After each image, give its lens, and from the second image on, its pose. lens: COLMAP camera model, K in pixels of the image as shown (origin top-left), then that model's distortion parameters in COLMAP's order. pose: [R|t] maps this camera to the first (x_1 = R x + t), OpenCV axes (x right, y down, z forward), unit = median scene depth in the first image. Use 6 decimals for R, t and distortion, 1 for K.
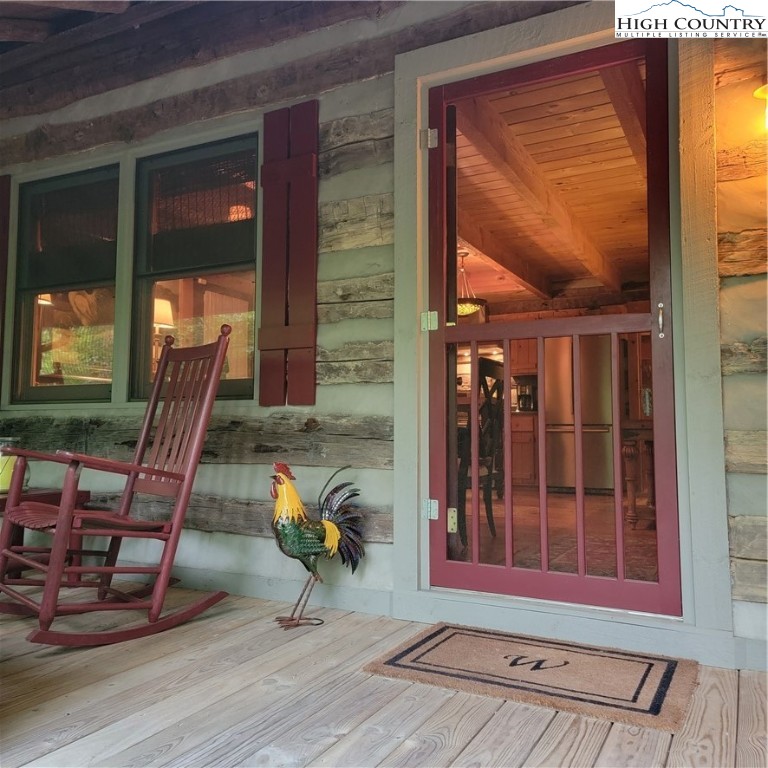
lens RADIAL K [[709.5, 0, 384.4], [0, 709.5, 381.1], [0, 0, 1]] dist [0.055869, 0.000000]
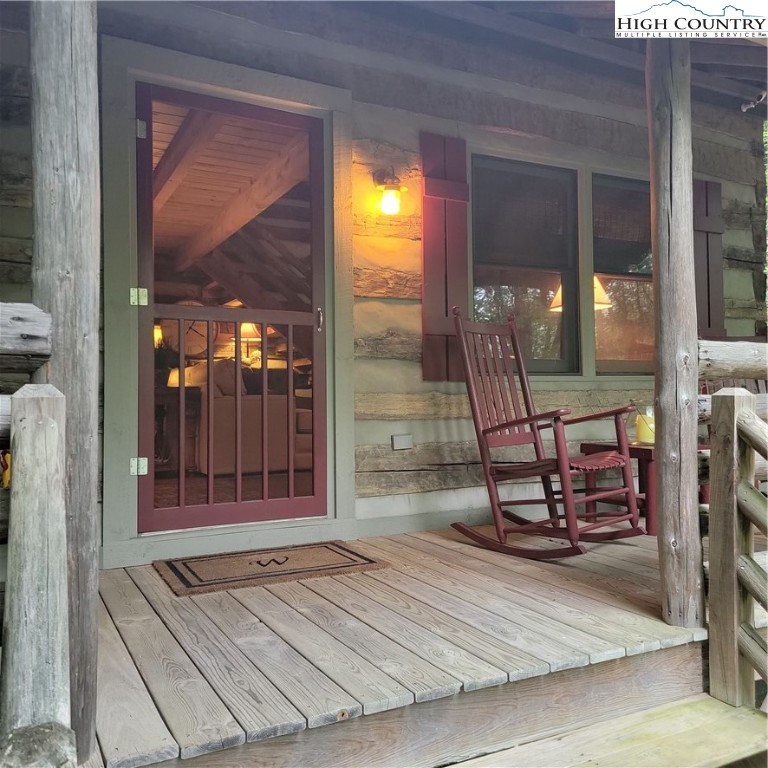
lens RADIAL K [[709.5, 0, 384.6], [0, 709.5, 381.5], [0, 0, 1]] dist [0.055869, 0.000000]
pose [[0.568397, 0.011376, 0.822676, -0.777041], [-0.048439, 0.998633, 0.019657, 0.007994], [-0.821327, -0.051023, 0.568171, 0.059111]]
